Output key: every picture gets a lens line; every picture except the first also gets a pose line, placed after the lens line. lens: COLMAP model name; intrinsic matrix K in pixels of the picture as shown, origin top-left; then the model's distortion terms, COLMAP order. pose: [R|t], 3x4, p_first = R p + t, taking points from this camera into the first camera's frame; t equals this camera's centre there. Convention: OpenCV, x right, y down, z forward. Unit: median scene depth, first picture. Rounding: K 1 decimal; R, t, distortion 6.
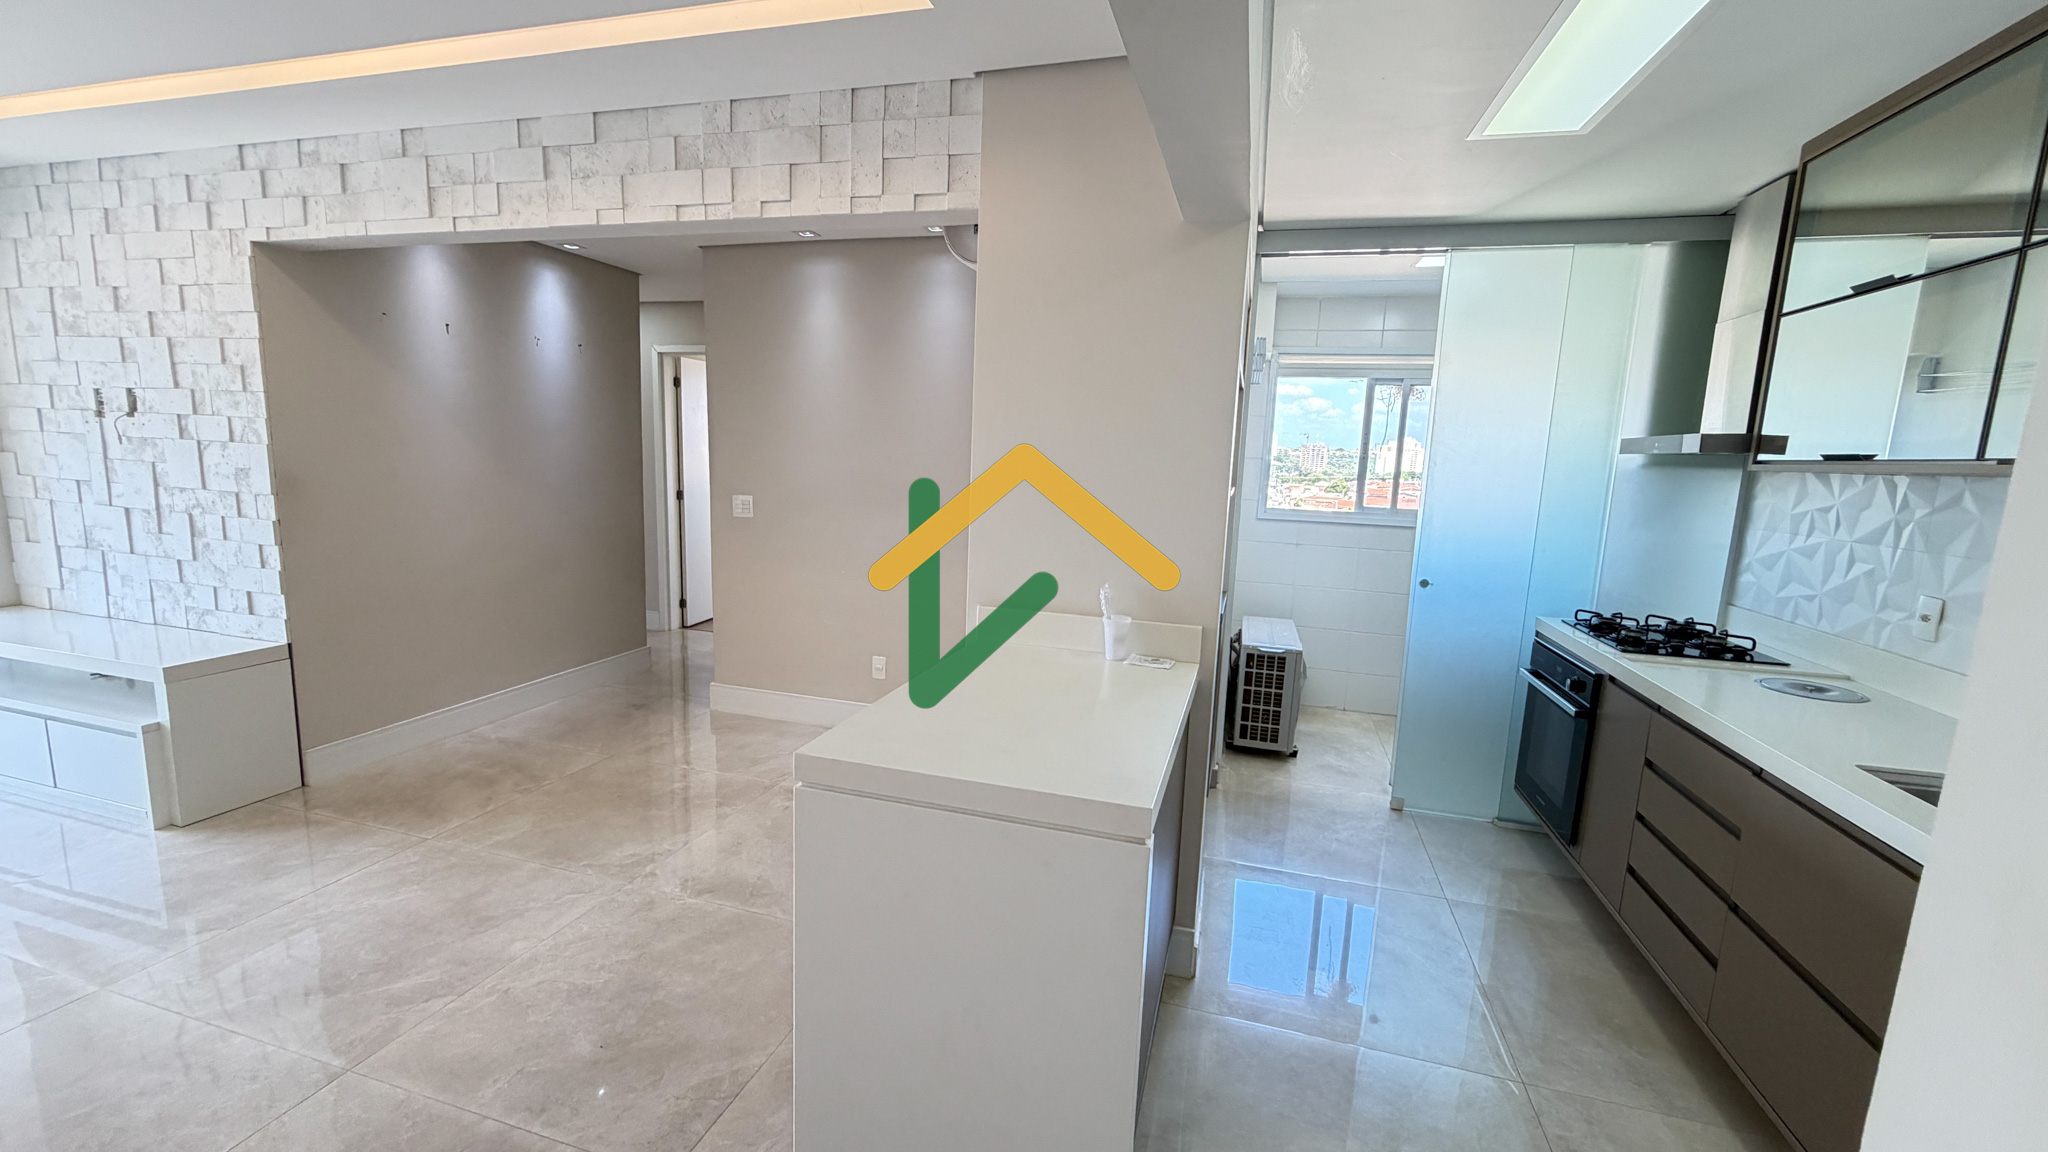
lens RADIAL K [[820.1, 0, 1015.1], [0, 820.1, 574.4], [0, 0, 1]] dist [0.001086, 0.000121]
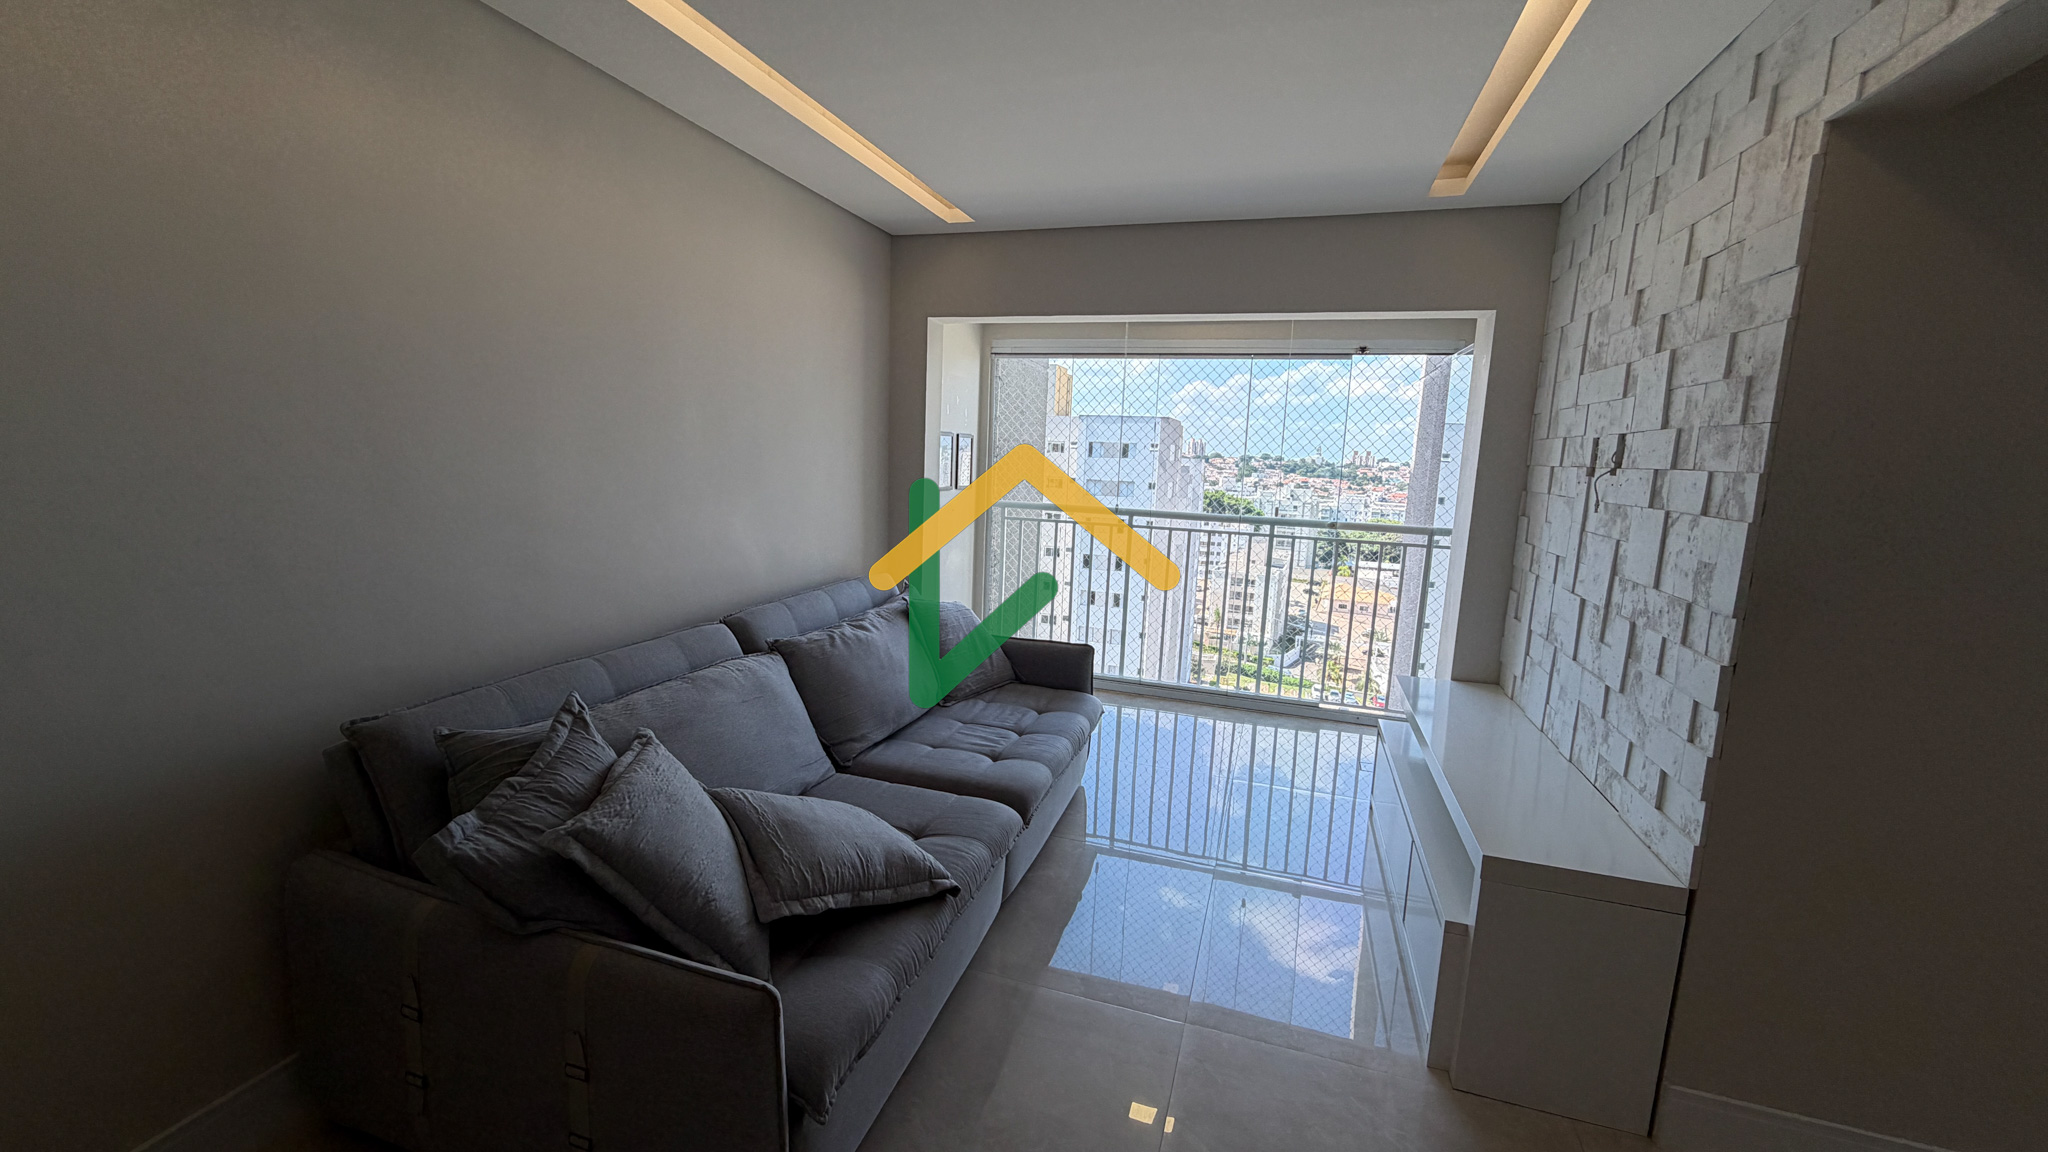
lens RADIAL K [[820.1, 0, 1015.1], [0, 820.1, 574.4], [0, 0, 1]] dist [0.001086, 0.000121]
pose [[-0.030325, 0.109685, -0.993504, -0.396959], [-0.190568, 0.975094, 0.113469, -0.101960], [0.981206, 0.192771, -0.008668, 0.583647]]
